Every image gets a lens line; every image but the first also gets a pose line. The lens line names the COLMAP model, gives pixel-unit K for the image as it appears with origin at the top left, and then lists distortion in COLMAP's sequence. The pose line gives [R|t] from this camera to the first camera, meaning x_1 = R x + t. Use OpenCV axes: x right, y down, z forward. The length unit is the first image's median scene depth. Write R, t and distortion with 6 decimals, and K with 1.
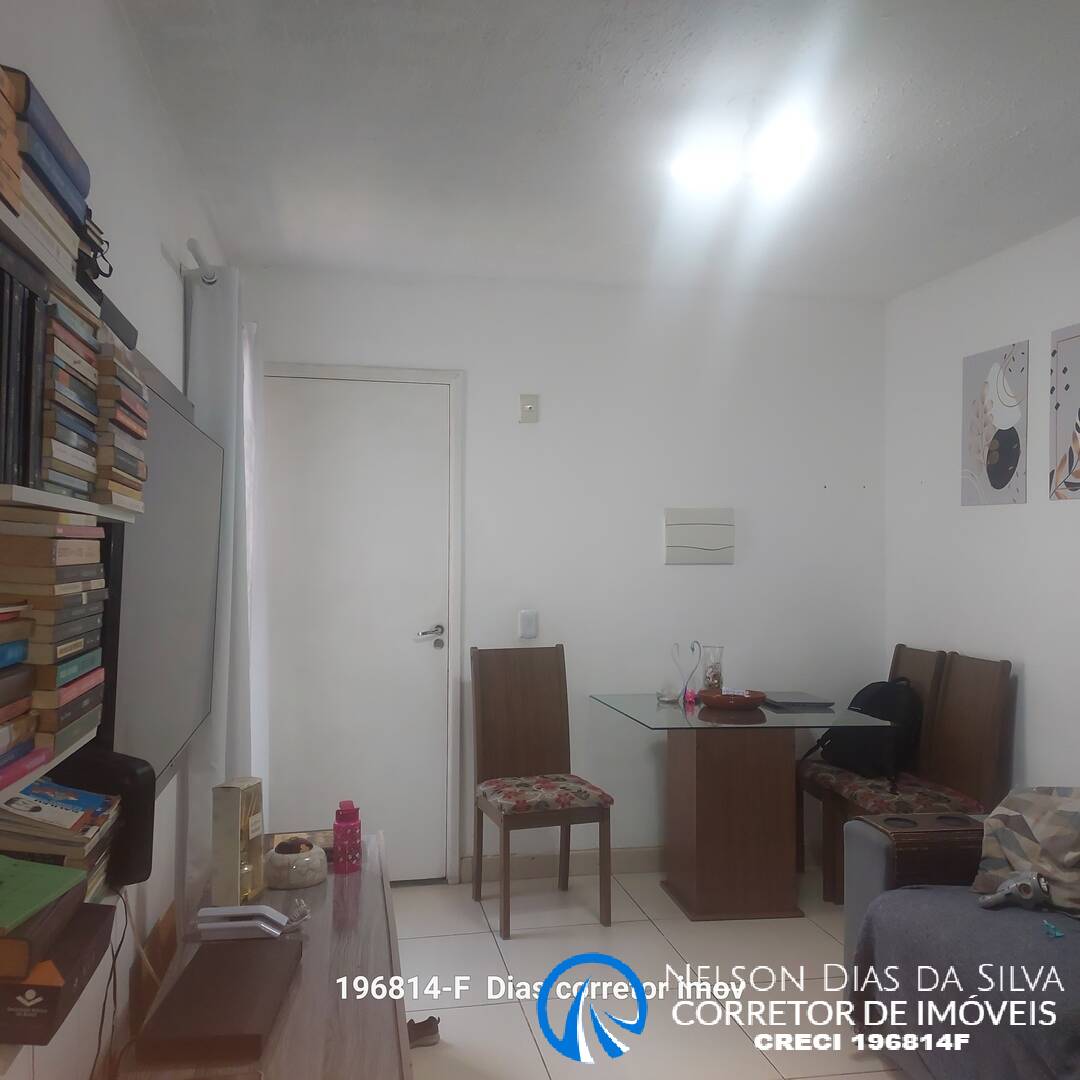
lens RADIAL K [[1052.5, 0, 533.9], [0, 1052.5, 552.7], [0, 0, 1]] dist [0.116956, -0.153936]
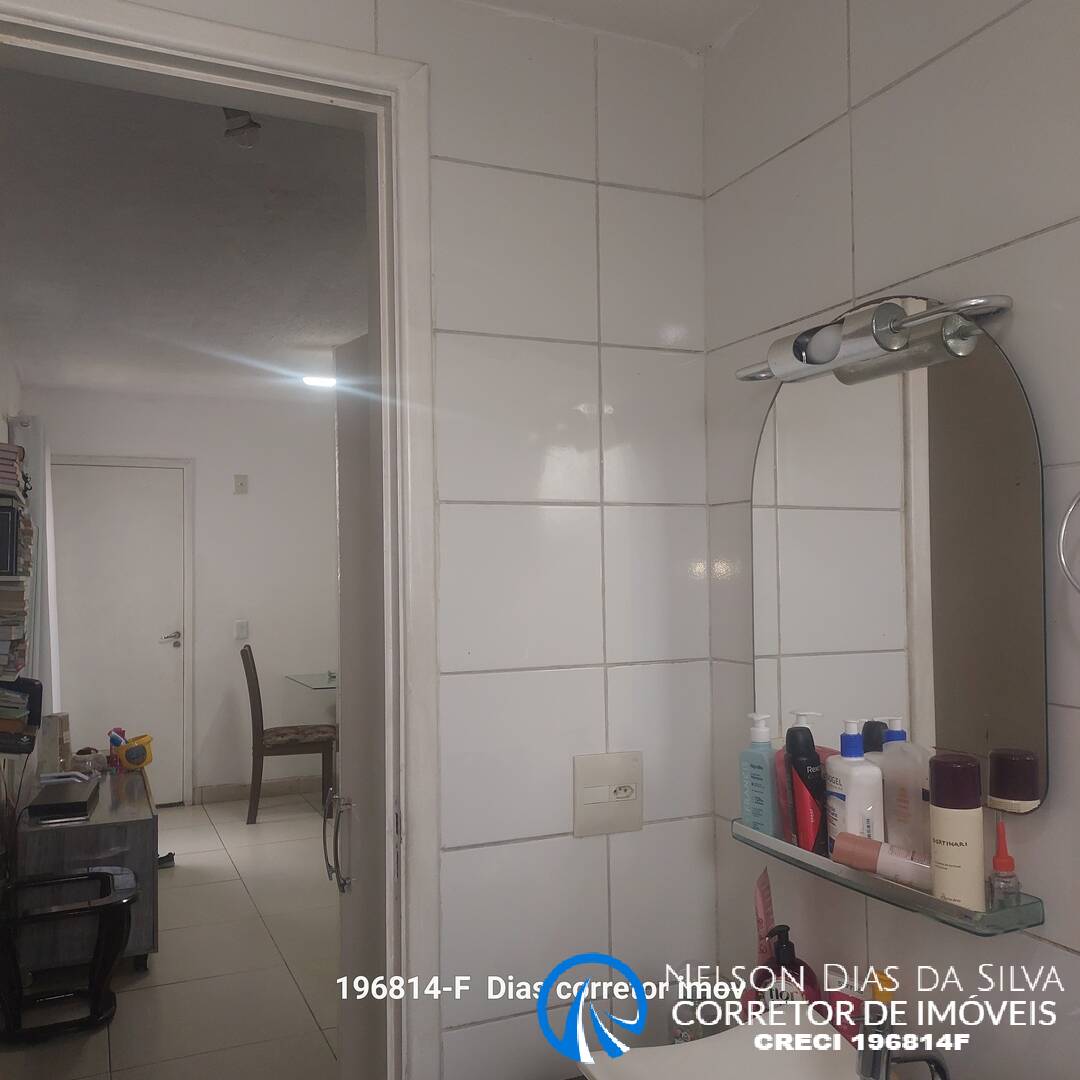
lens RADIAL K [[1052.5, 0, 533.9], [0, 1052.5, 552.7], [0, 0, 1]] dist [0.116956, -0.153936]
pose [[0.975163, -0.011038, 0.221214, 0.069207], [0.014264, 0.999814, -0.012993, -0.015763], [-0.221030, 0.015826, 0.975139, -0.569843]]
